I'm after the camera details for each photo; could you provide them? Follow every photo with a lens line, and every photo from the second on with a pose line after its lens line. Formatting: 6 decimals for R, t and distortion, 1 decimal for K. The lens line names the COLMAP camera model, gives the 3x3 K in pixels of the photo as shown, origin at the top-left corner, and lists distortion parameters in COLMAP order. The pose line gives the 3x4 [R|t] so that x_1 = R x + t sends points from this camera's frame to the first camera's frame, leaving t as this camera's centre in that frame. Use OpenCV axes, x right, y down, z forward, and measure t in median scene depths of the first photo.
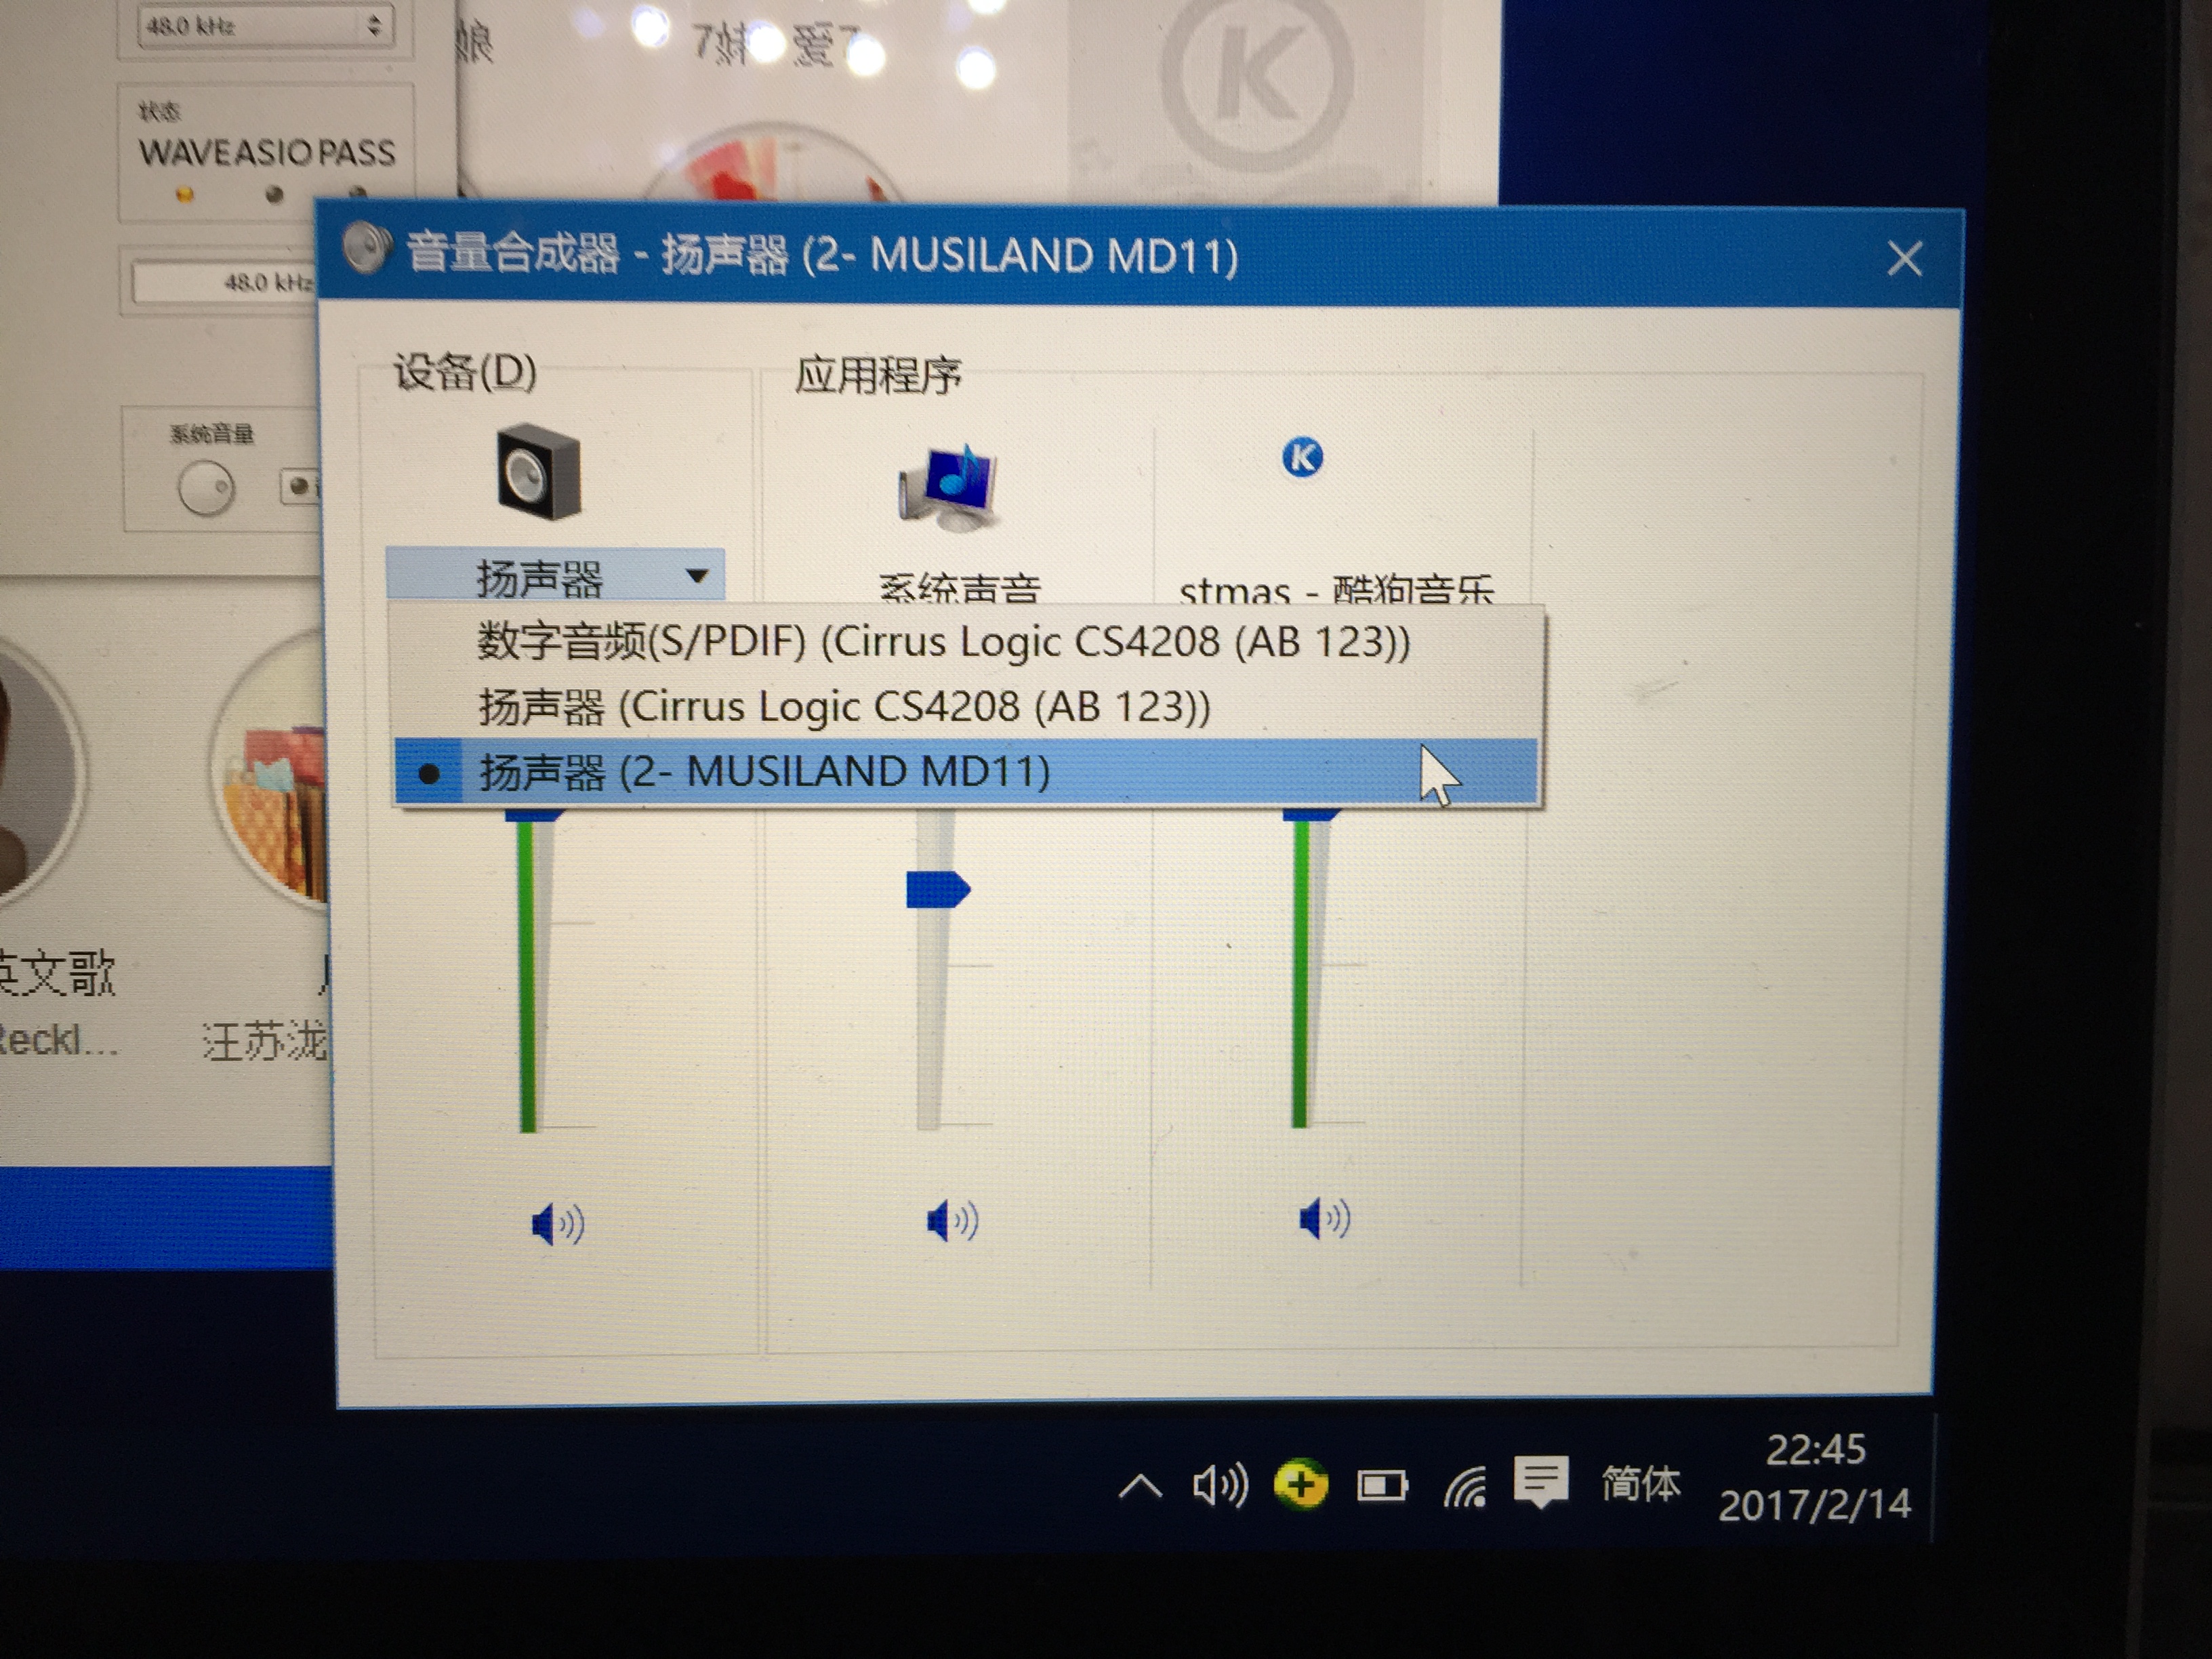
lens RADIAL K [[1871.1, 0, 1104.9], [0, 1871.1, 828.9], [0, 0, 1]] dist [-0.002050, -0.009944]
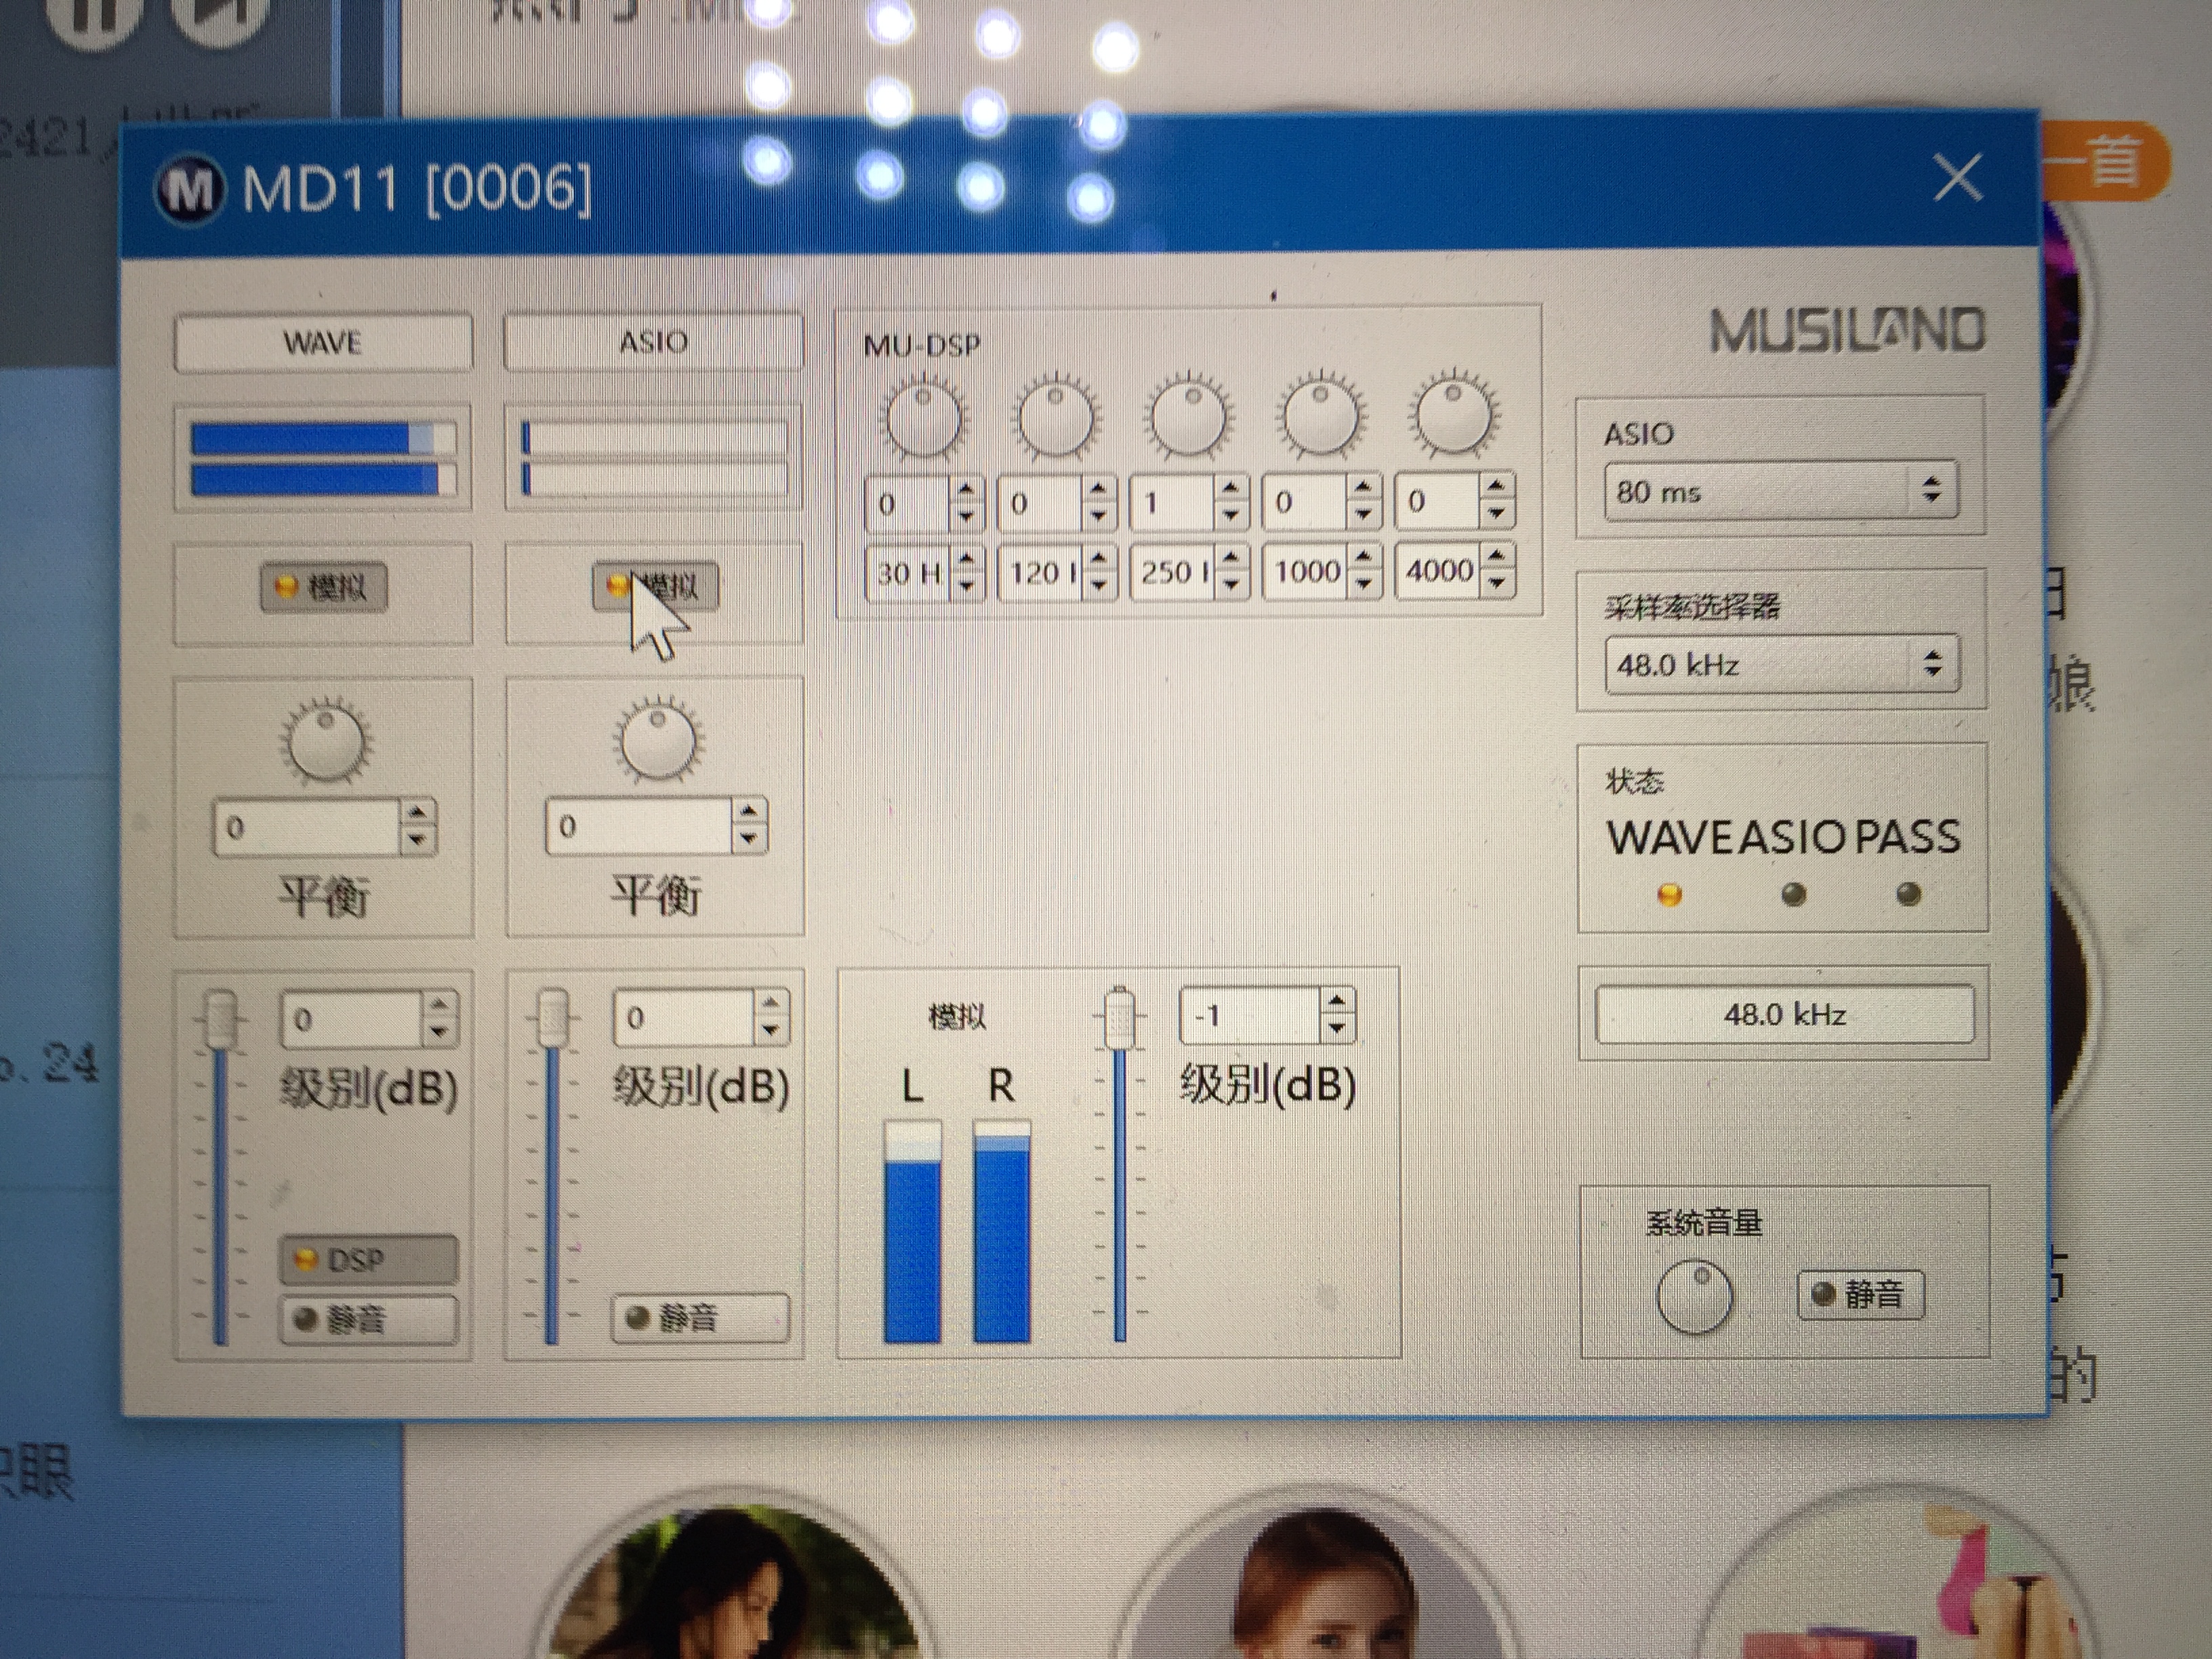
lens RADIAL K [[1871.1, 0, 1107.1], [0, 1871.1, 830.3], [0, 0, 1]] dist [-0.002050, -0.009944]
pose [[0.999516, -0.004135, -0.030837, -0.688827], [0.002528, 0.998646, -0.051966, -0.327341], [0.031011, 0.051863, 0.998173, 0.265292]]
